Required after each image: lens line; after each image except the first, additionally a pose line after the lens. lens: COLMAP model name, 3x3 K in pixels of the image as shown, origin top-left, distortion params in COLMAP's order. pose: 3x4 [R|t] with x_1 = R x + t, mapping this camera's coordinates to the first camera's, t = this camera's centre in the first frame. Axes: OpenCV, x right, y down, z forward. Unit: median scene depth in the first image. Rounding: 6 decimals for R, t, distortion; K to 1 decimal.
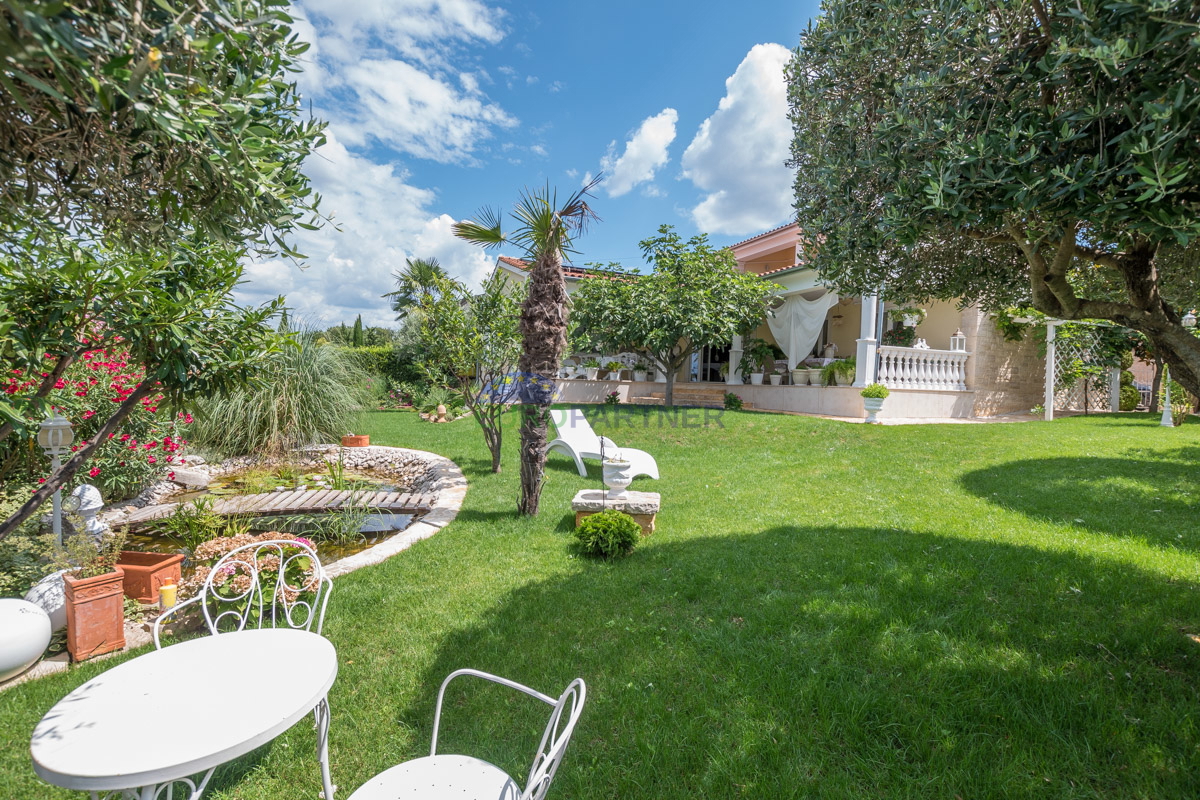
lens RADIAL K [[569.9, 0, 599.9], [0, 569.9, 392.3], [0, 0, 1]] dist [-0.050991, 0.000424]
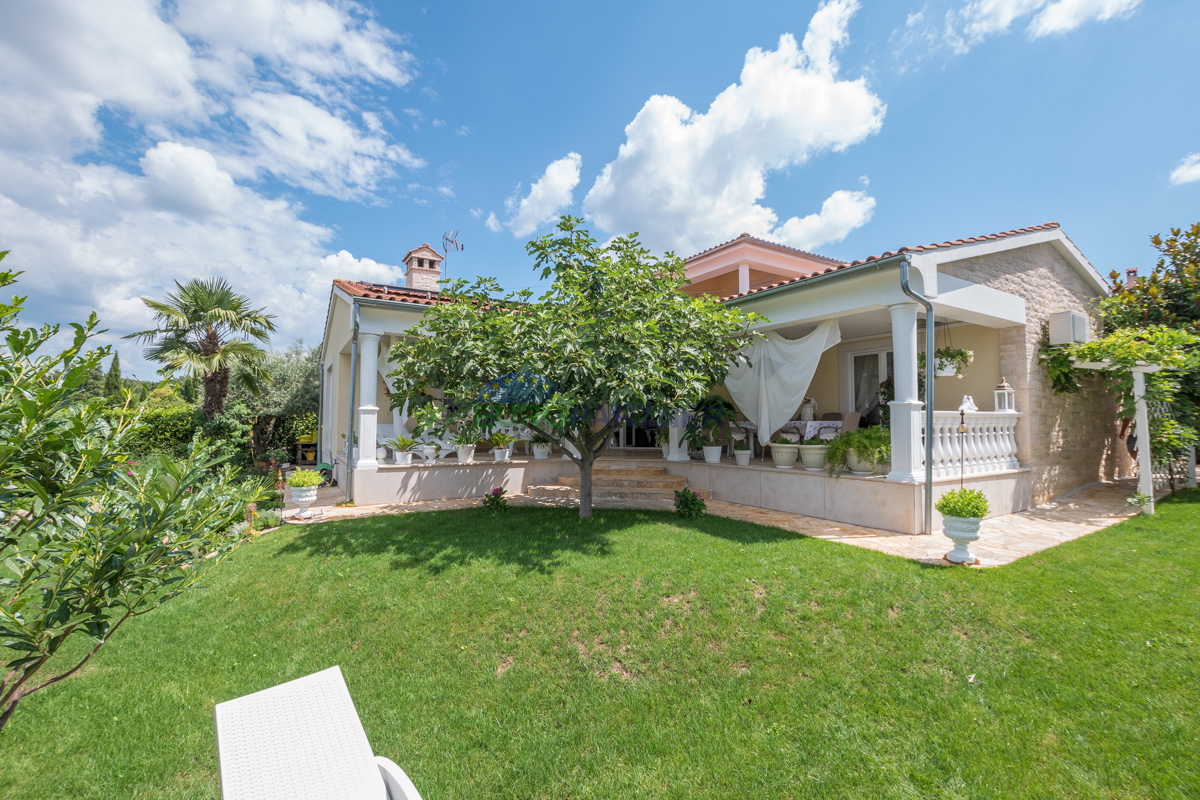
lens RADIAL K [[518.4, 0, 596.4], [0, 518.4, 406.1], [0, 0, 1]] dist [-0.055514, 0.000197]
pose [[0.988131, -0.027368, 0.151156, 0.051810], [0.032112, 0.999063, -0.029028, -0.073878], [-0.150220, 0.033538, 0.988084, 0.445779]]
